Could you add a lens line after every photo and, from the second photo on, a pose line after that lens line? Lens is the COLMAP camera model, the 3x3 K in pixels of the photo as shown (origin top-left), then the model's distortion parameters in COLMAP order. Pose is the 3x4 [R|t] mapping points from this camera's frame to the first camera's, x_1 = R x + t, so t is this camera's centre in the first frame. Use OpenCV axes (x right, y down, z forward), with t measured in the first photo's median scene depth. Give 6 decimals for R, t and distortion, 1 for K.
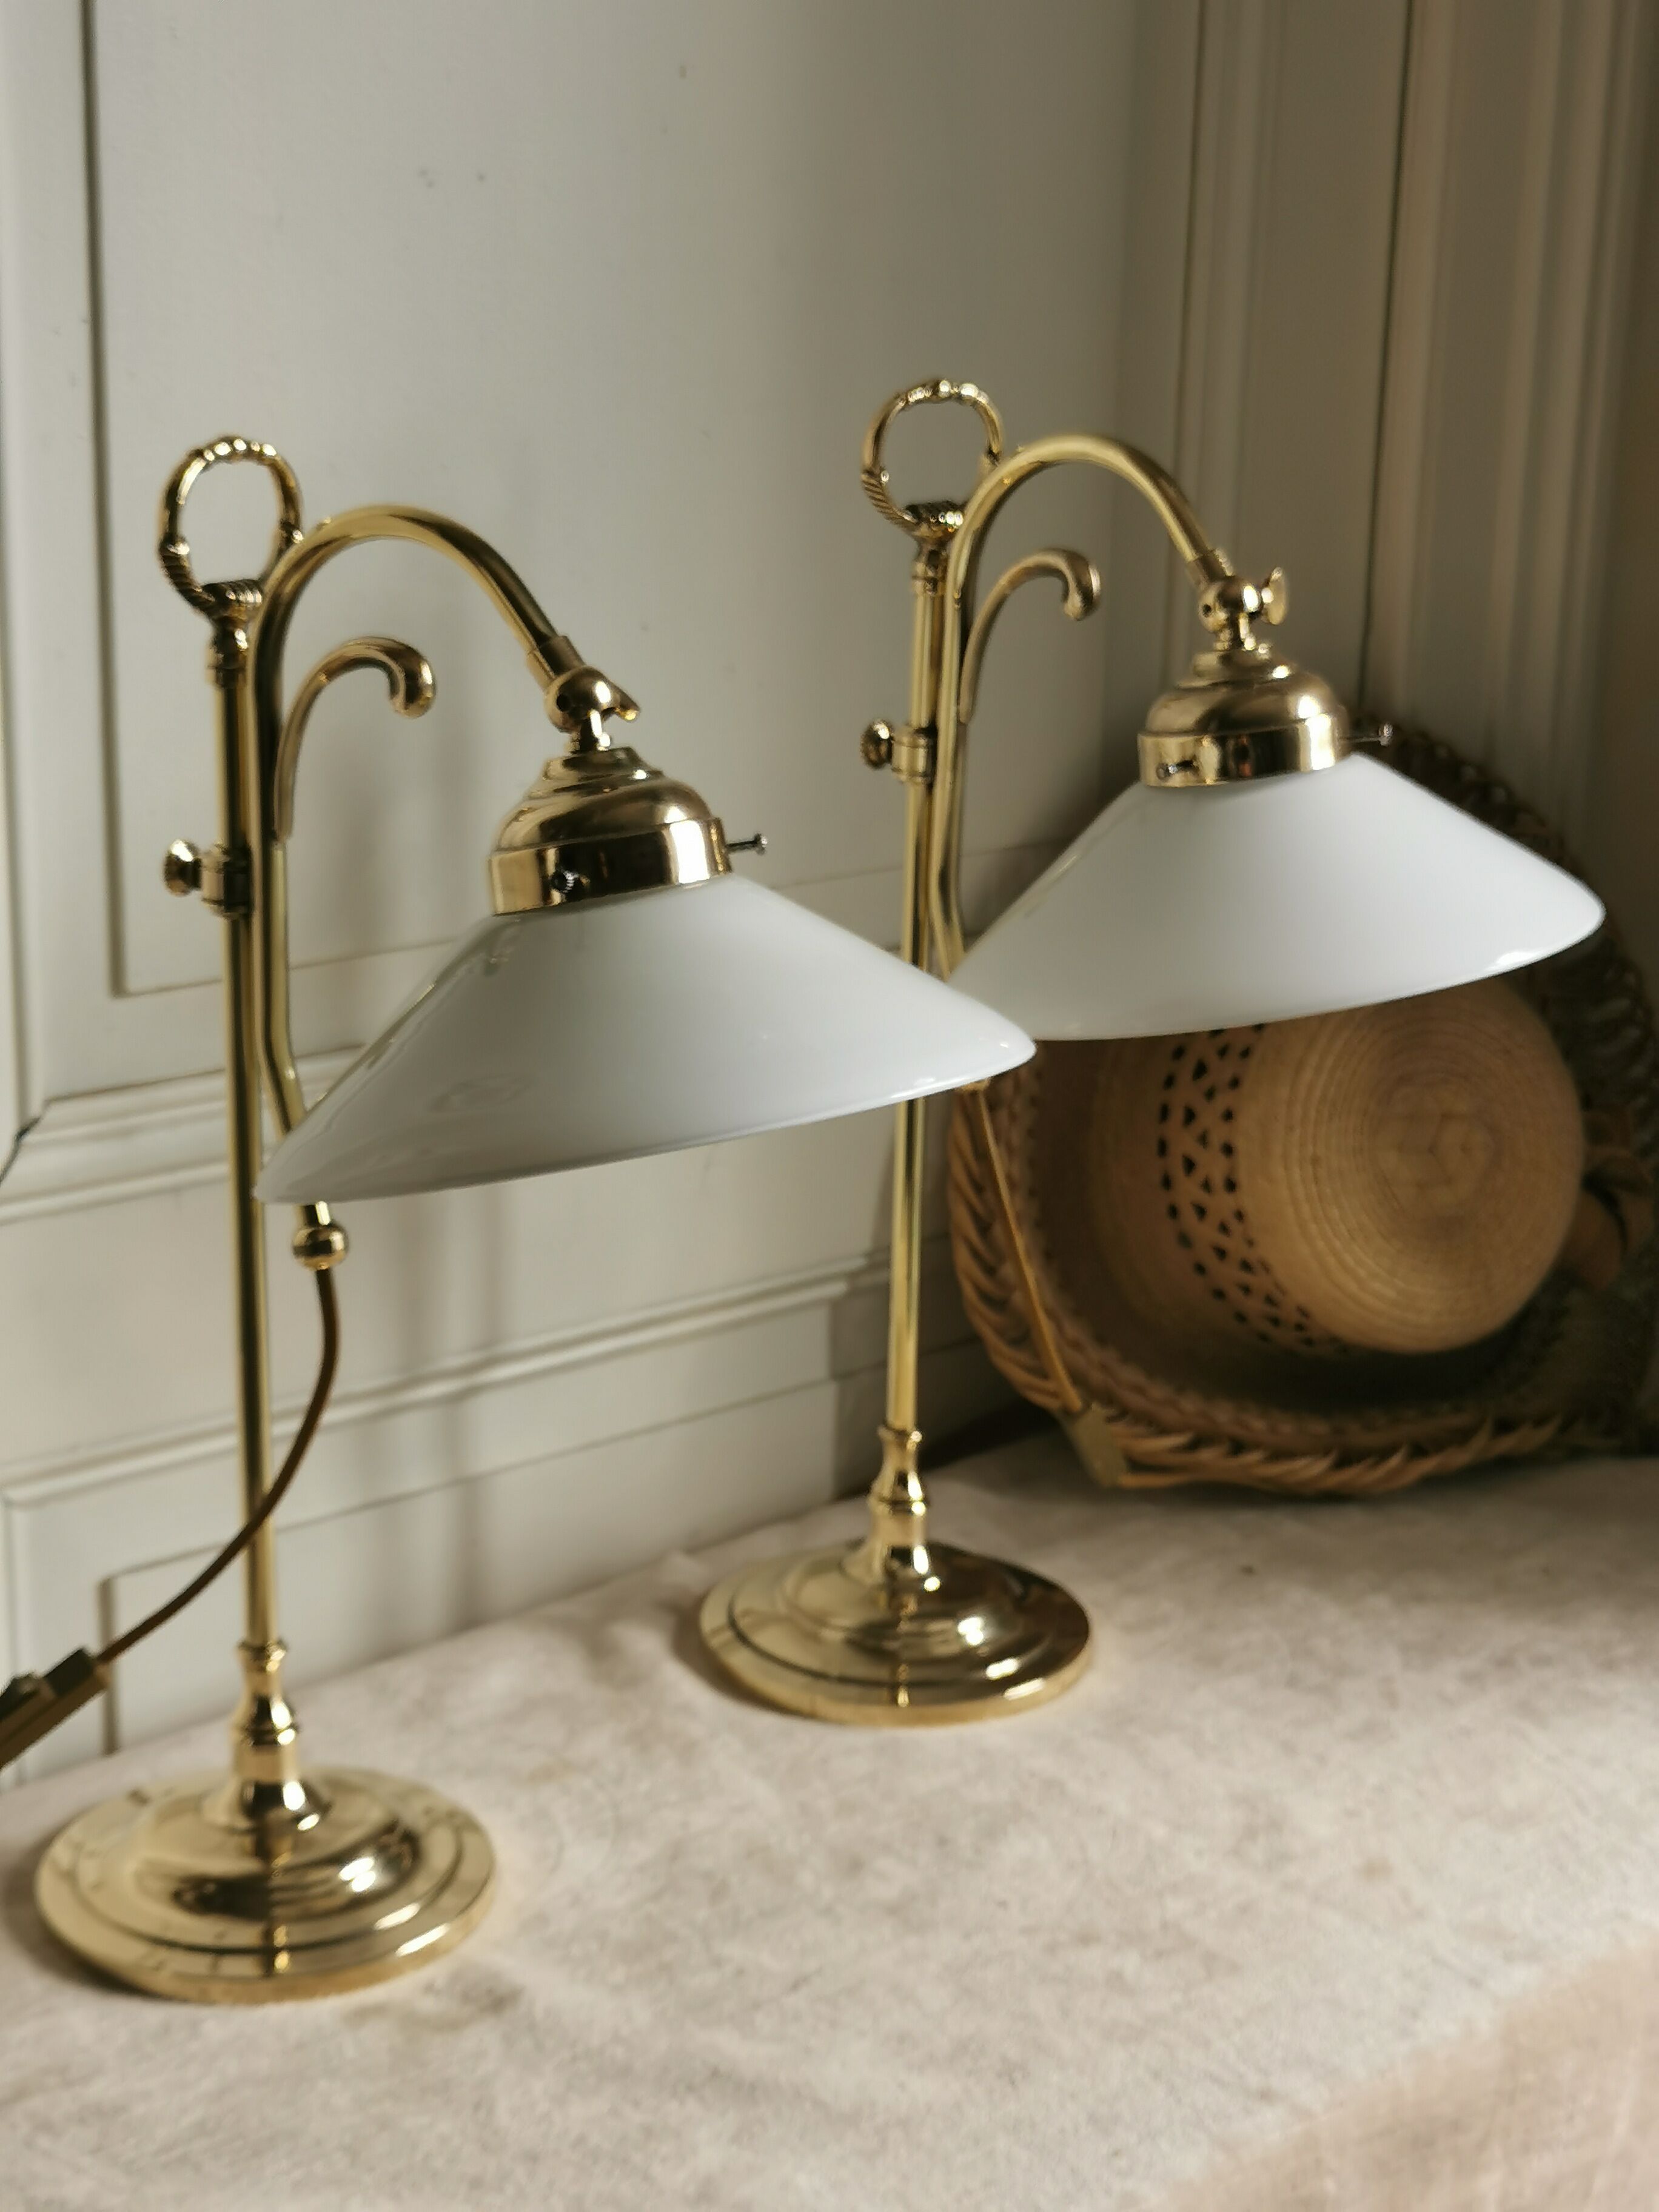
lens RADIAL K [[3637.2, 0, 680.1], [0, 3637.2, 1102.3], [0, 0, 1]] dist [-0.048352, 0.161644]
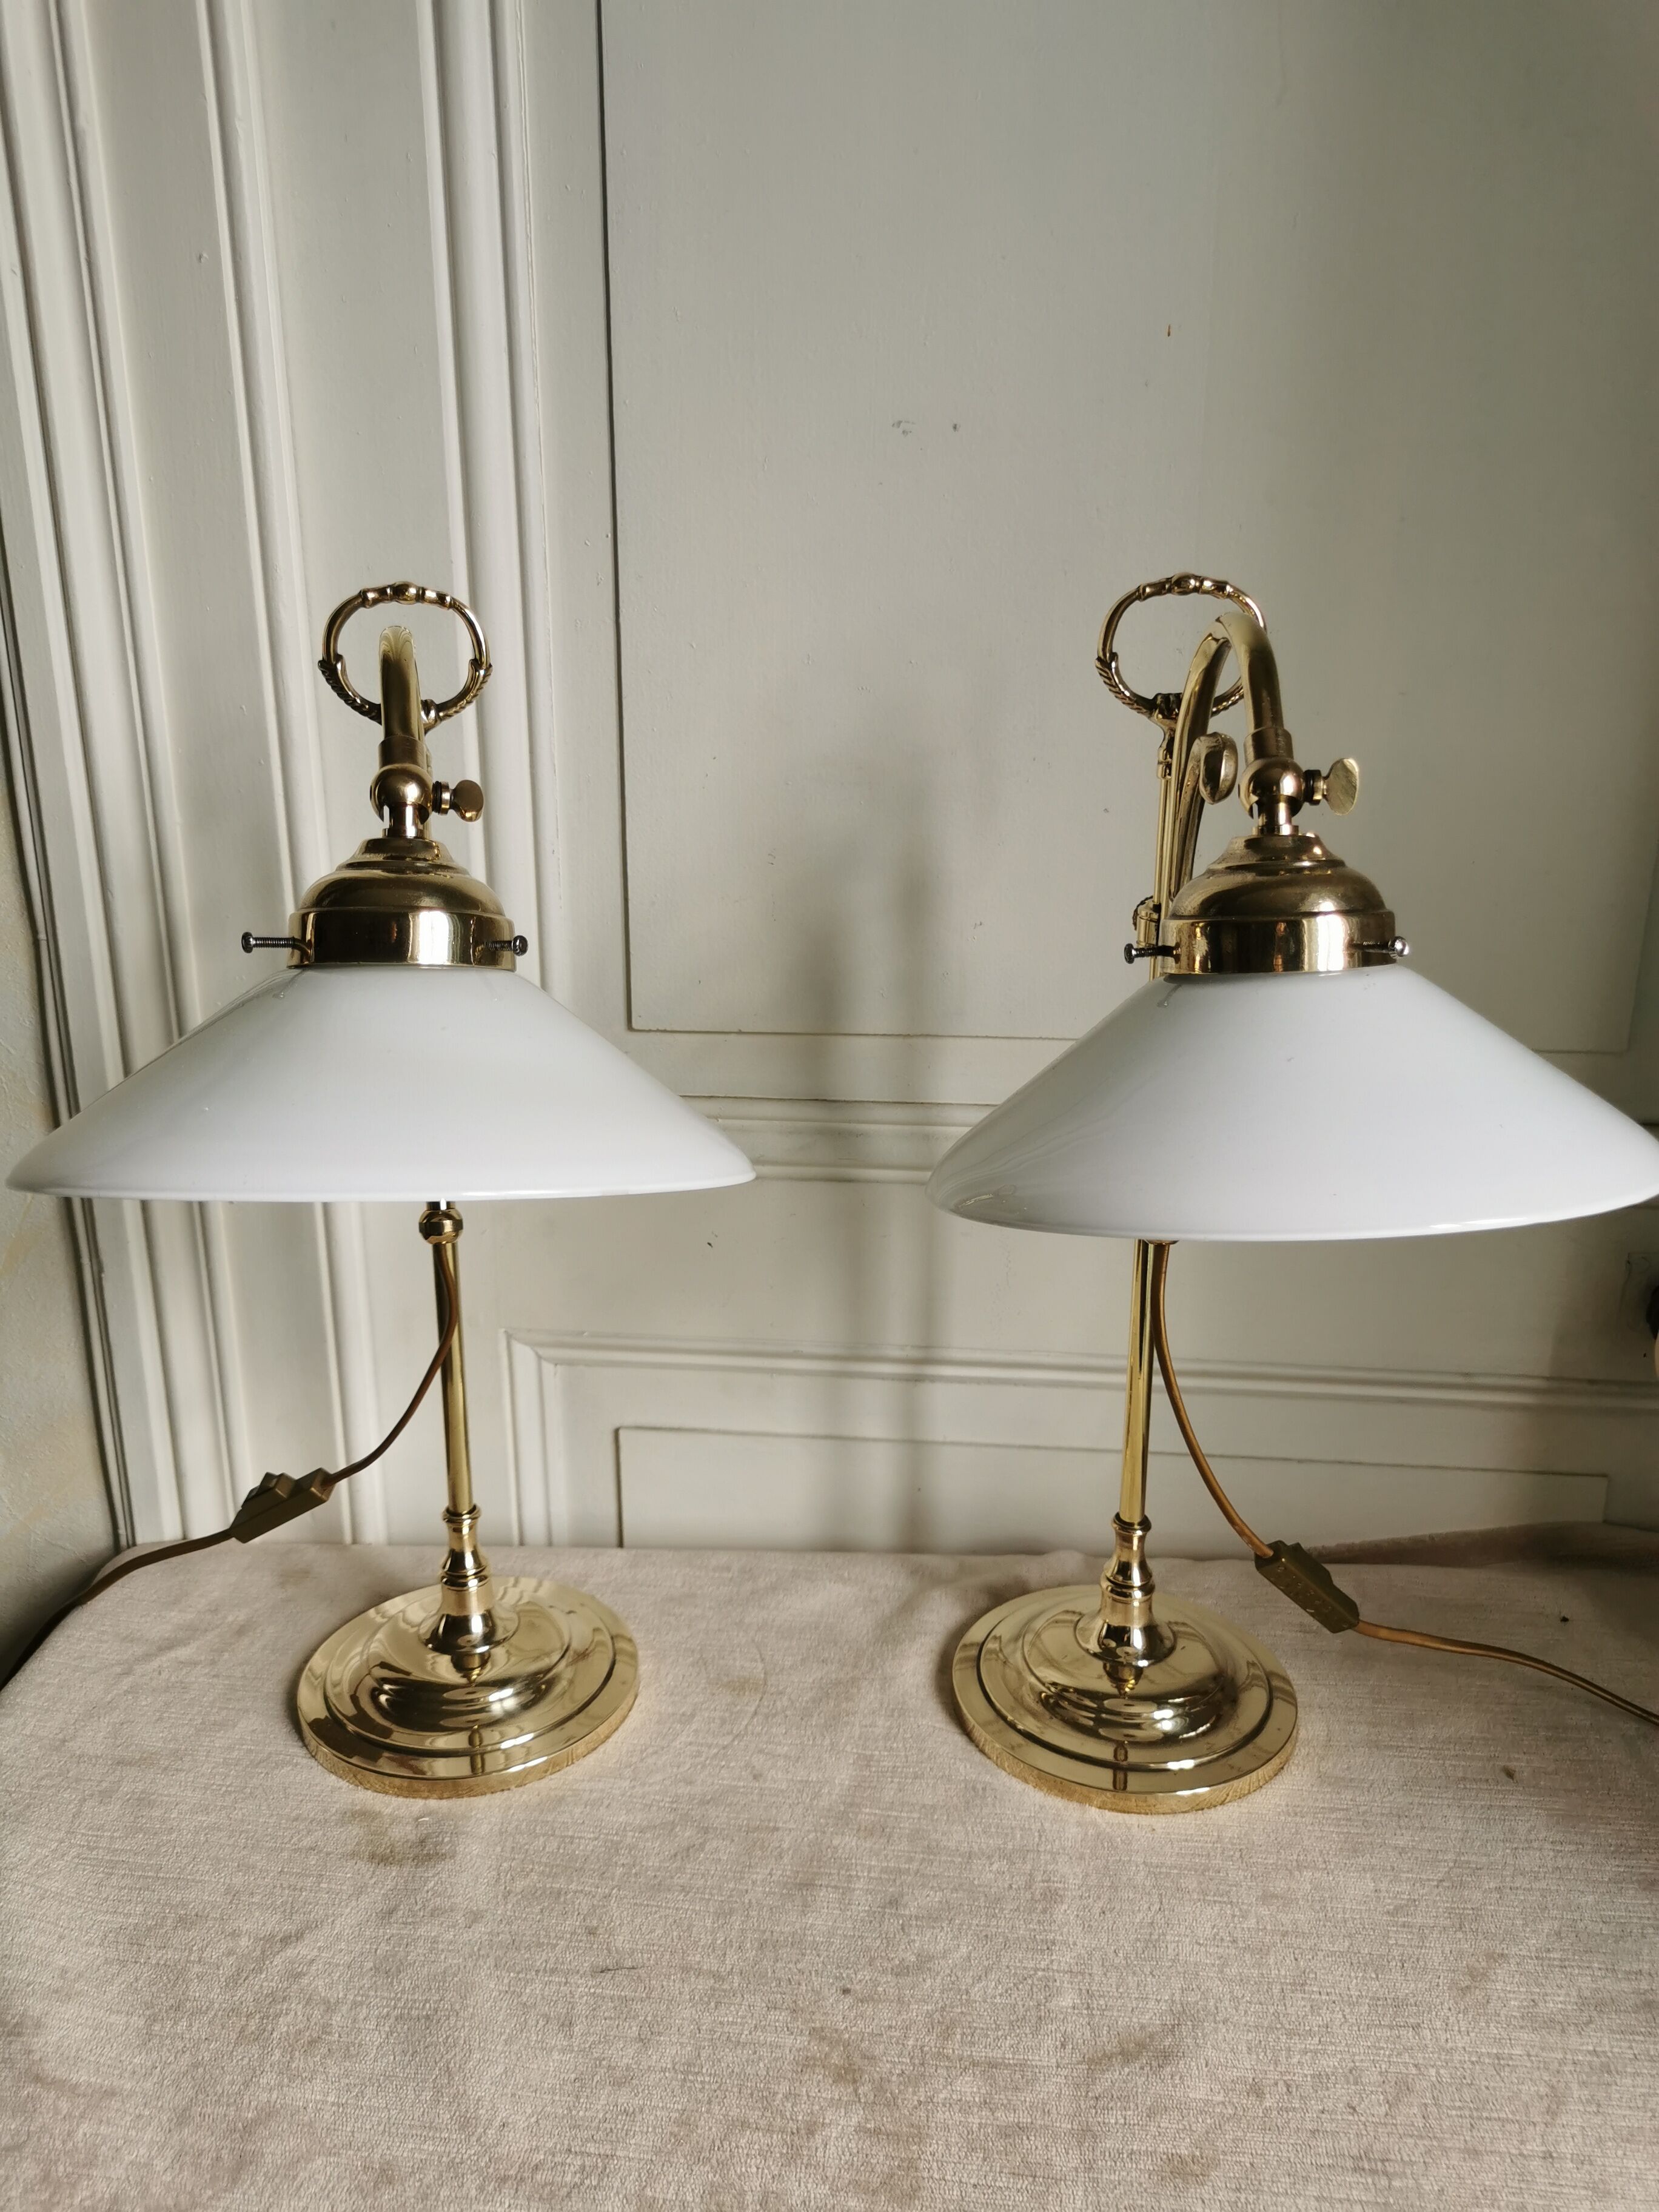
lens RADIAL K [[1704.1, 0, 773.3], [0, 1704.1, 1086.0], [0, 0, 1]] dist [0.012224, -0.000270]
pose [[0.723053, 0.182054, -0.666371, 0.365109], [-0.185954, 0.980335, 0.066058, -0.068662], [0.665293, 0.076150, 0.742688, 0.603566]]
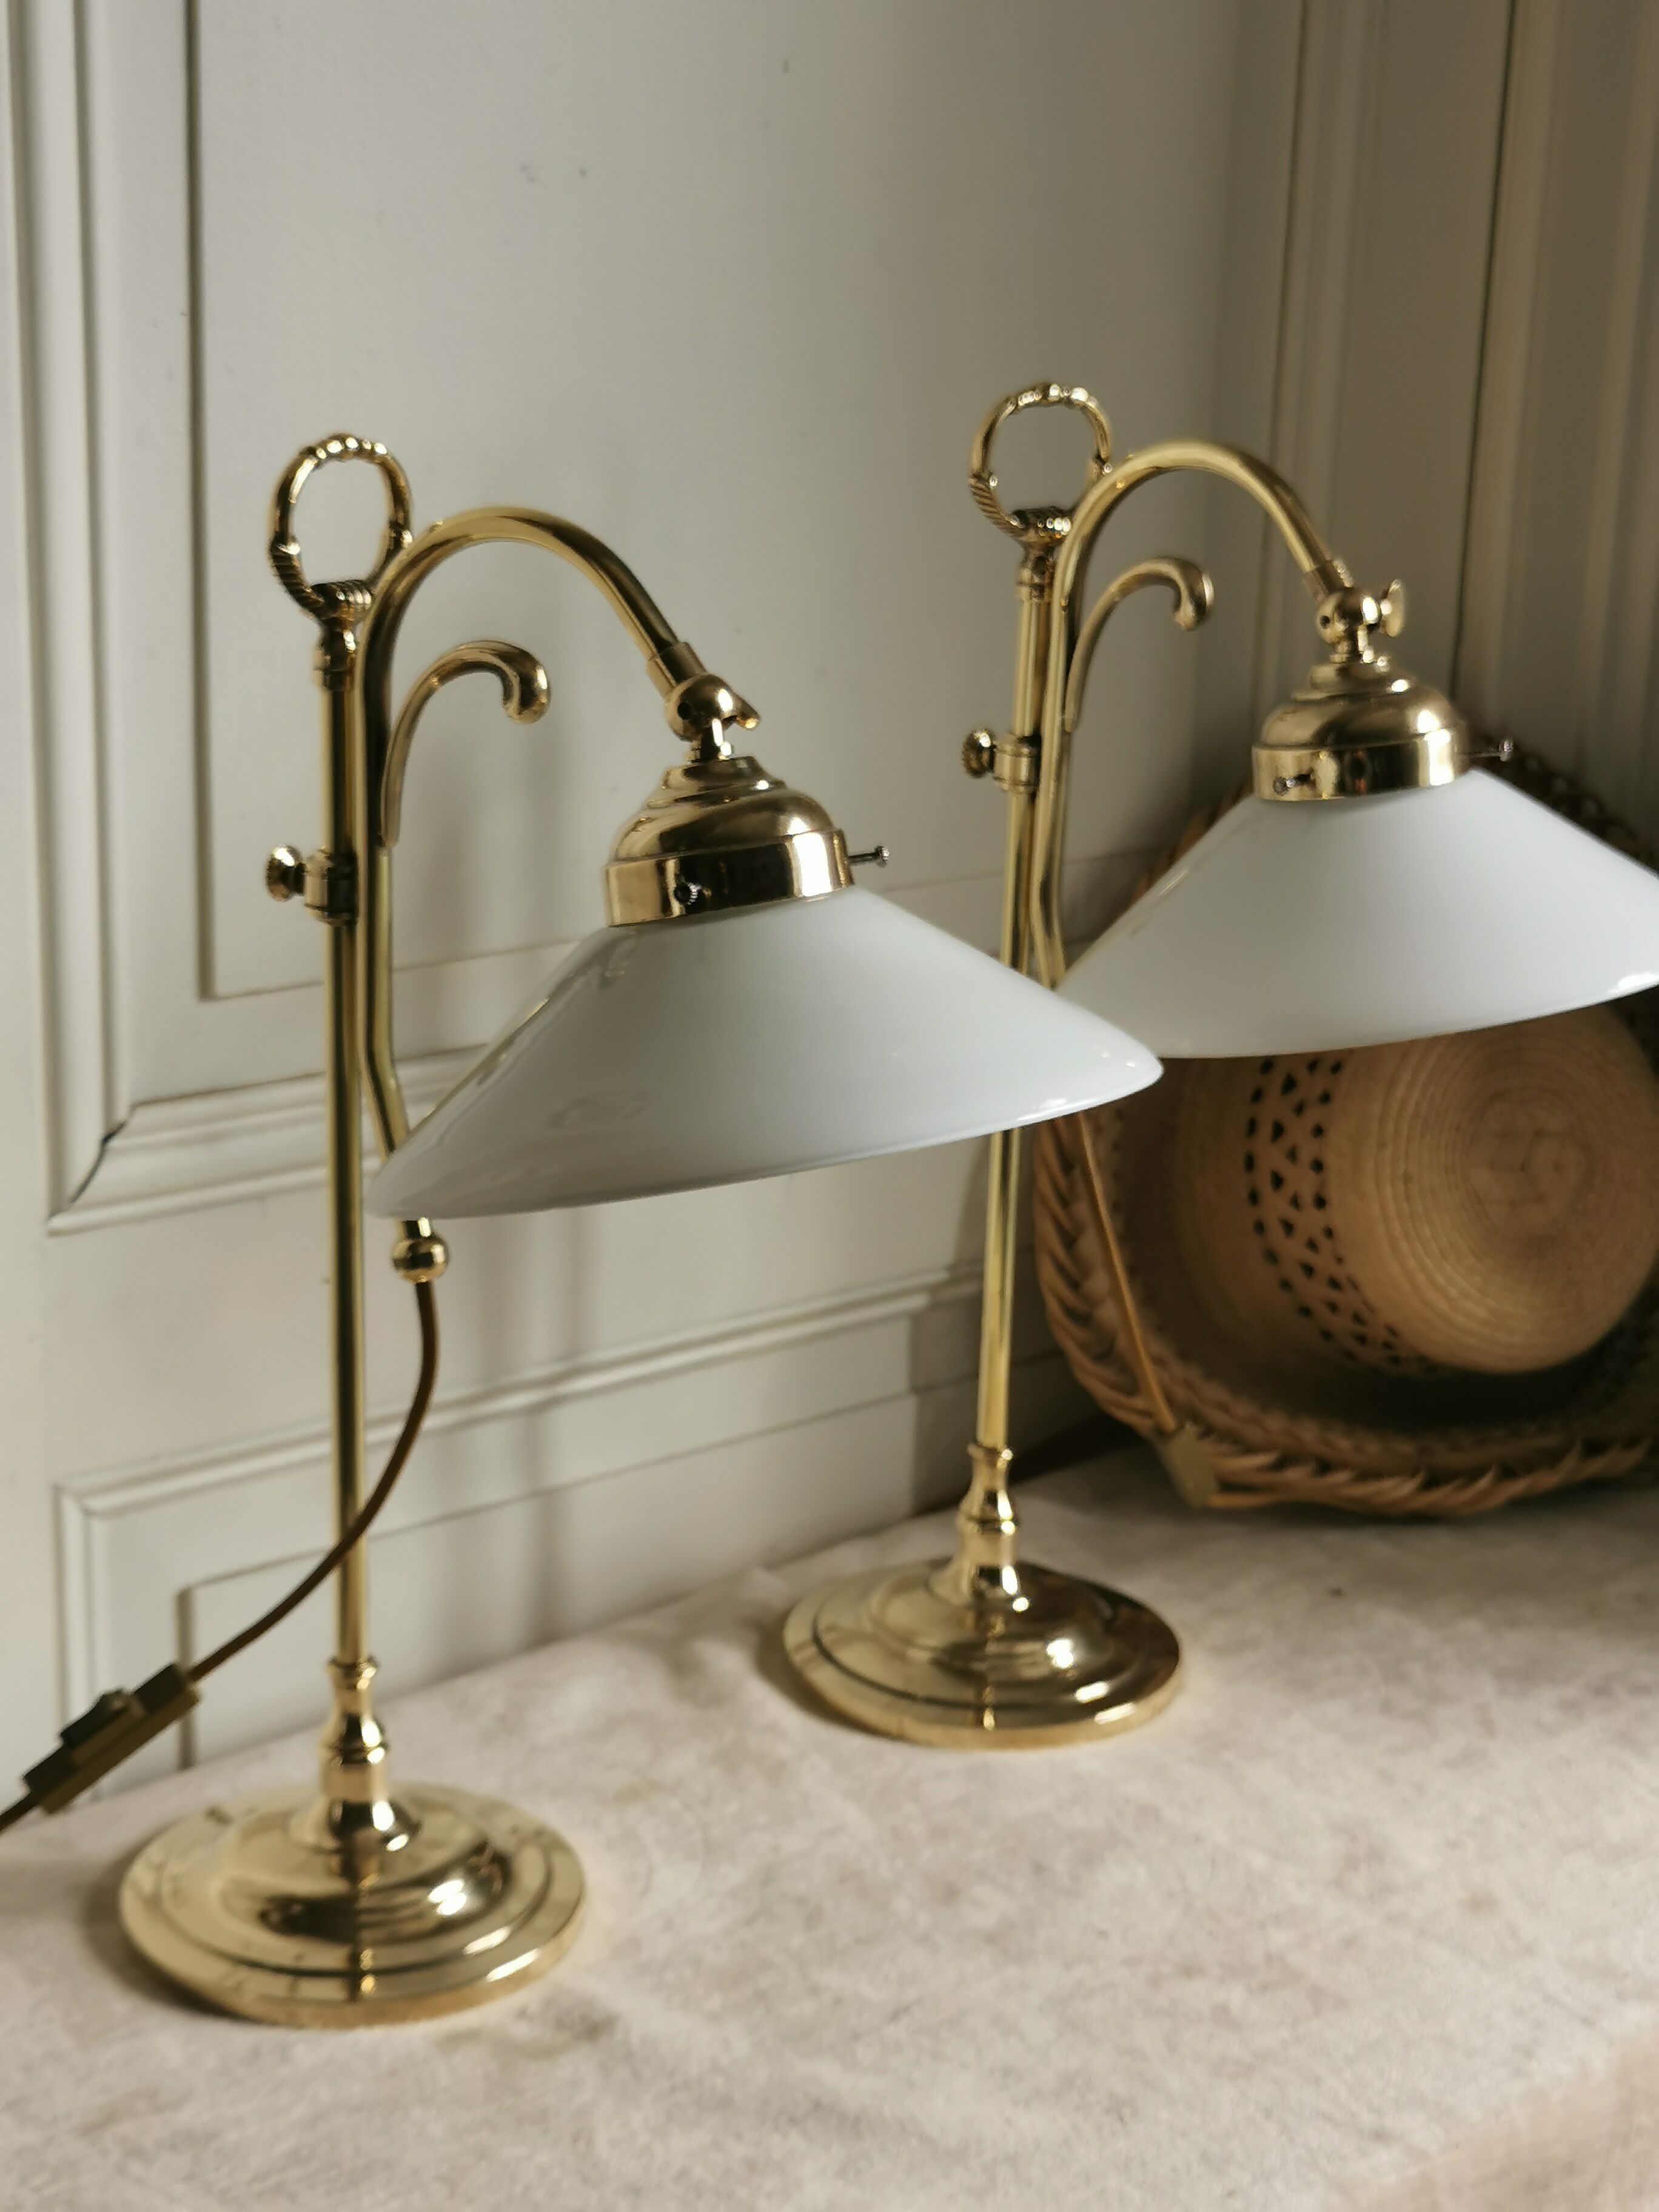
lens RADIAL K [[3637.2, 0, 680.1], [0, 3637.2, 1102.3], [0, 0, 1]] dist [-0.048352, 0.161644]
pose [[0.999935, 0.011190, -0.002075, -0.026133], [-0.011185, 0.999935, 0.002076, -0.005376], [0.002098, -0.002052, 0.999996, 0.016169]]
